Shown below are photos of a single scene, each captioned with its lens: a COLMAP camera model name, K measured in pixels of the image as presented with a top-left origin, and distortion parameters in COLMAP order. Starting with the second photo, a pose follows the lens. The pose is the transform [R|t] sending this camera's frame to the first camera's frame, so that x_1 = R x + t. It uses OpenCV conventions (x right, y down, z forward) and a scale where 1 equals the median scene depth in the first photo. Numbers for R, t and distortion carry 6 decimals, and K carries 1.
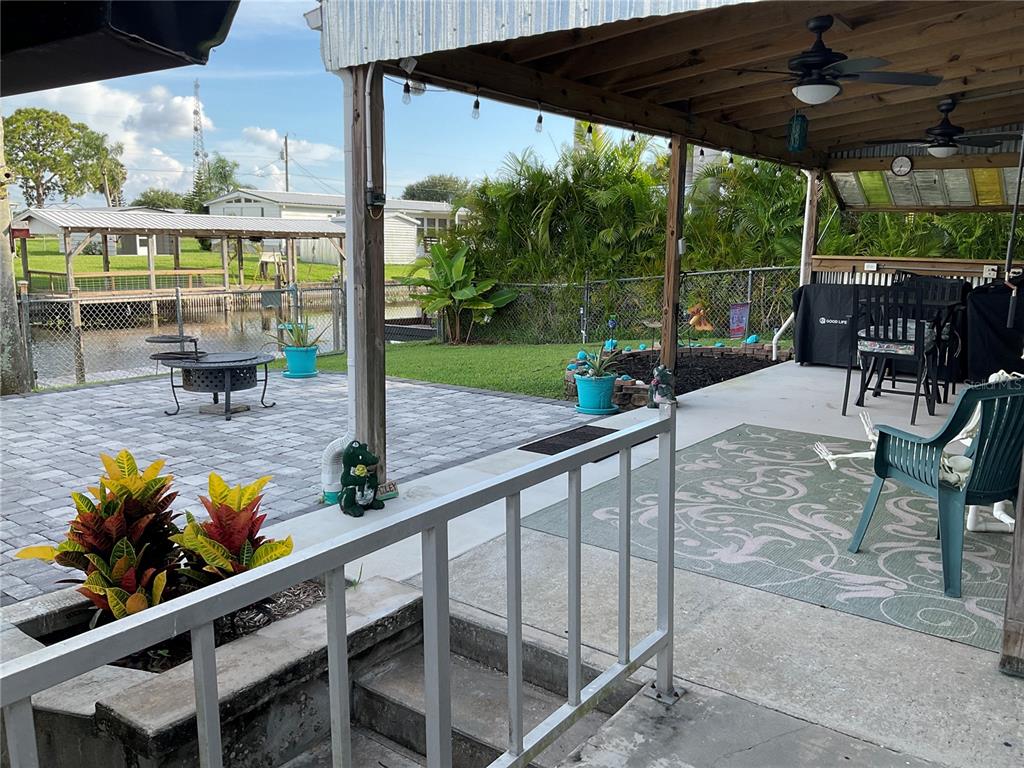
lens RADIAL K [[865.5, 0, 510.5], [0, 865.5, 387.4], [0, 0, 1]] dist [-0.005676, -0.028497]
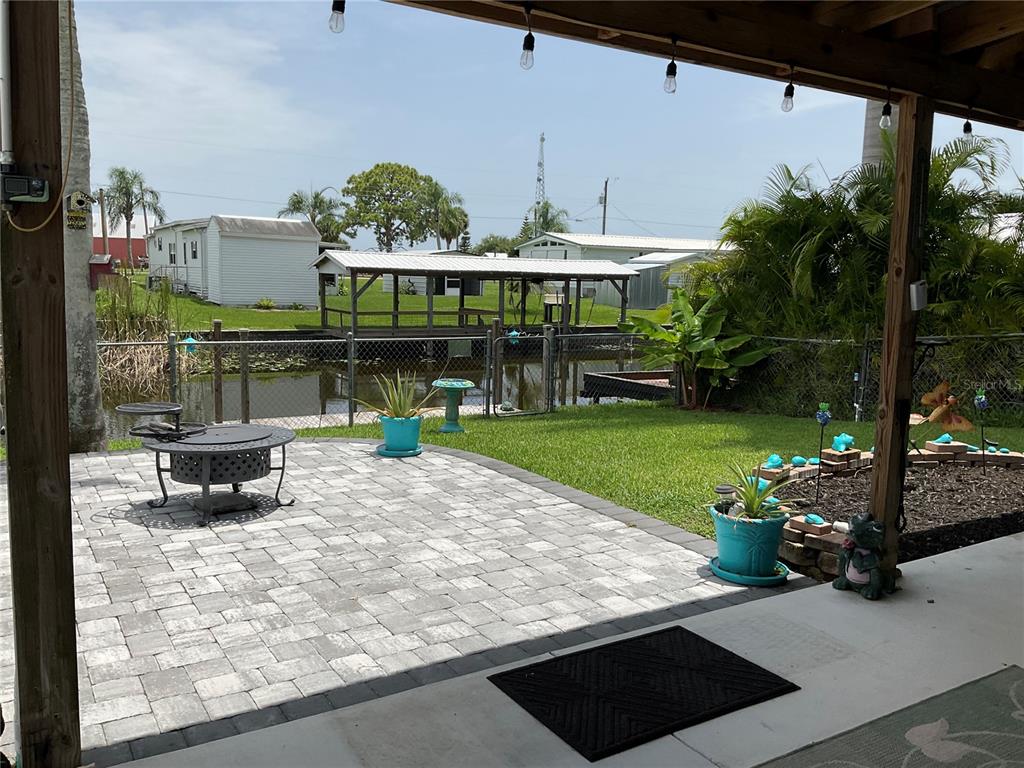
lens RADIAL K [[844.1, 0, 509.9], [0, 844.1, 379.3], [0, 0, 1]] dist [0.065362, -0.116230]
pose [[0.926874, 0.051535, -0.371818, 0.157154], [-0.072250, 0.996502, -0.041987, -0.067351], [0.368353, 0.065781, 0.927356, 0.398082]]
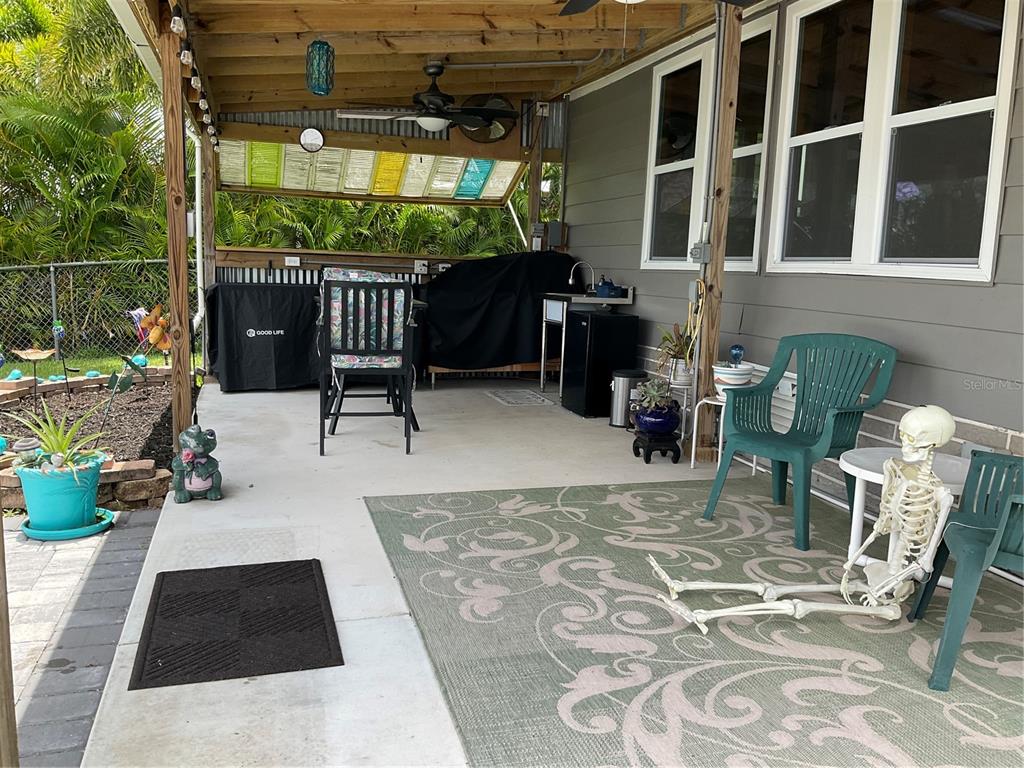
lens RADIAL K [[844.1, 0, 509.9], [0, 844.1, 383.8], [0, 0, 1]] dist [0.065362, -0.116230]
pose [[0.583566, -0.111098, 0.804431, -0.152526], [0.111789, 0.992157, 0.055928, -0.059234], [-0.804335, 0.057288, 0.591408, 0.464143]]
